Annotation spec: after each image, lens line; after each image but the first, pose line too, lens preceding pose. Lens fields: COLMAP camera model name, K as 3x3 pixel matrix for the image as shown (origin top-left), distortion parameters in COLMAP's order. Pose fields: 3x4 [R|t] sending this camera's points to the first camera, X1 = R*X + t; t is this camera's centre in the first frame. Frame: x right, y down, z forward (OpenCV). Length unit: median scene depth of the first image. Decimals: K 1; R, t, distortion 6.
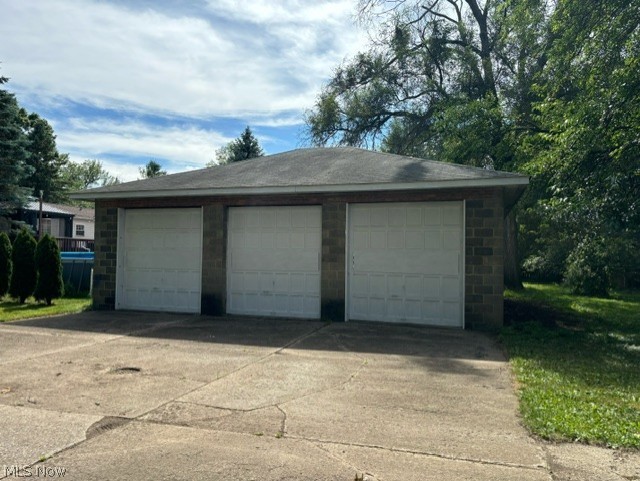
lens RADIAL K [[497.7, 0, 320.0], [0, 497.7, 240.5], [0, 0, 1]] dist [0.004126, 0.002176]
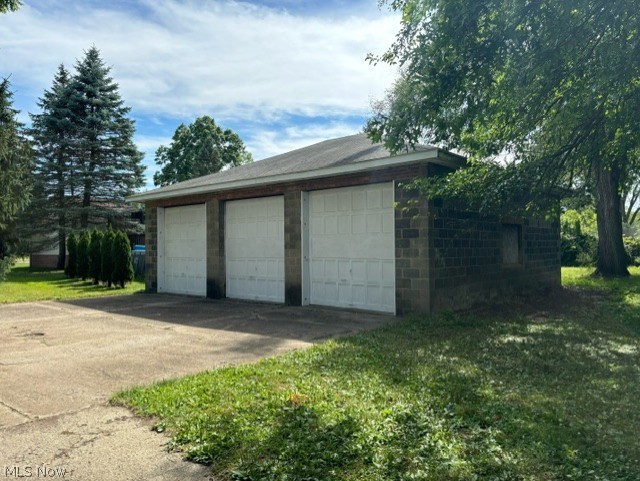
lens RADIAL K [[492.1, 0, 320.0], [0, 492.1, 240.5], [0, 0, 1]] dist [-0.008037, -0.006984]
pose [[0.924795, -0.027401, -0.379479, 0.465067], [0.033392, 0.999400, 0.009212, 0.018614], [0.378999, -0.021191, 0.925155, 0.067223]]
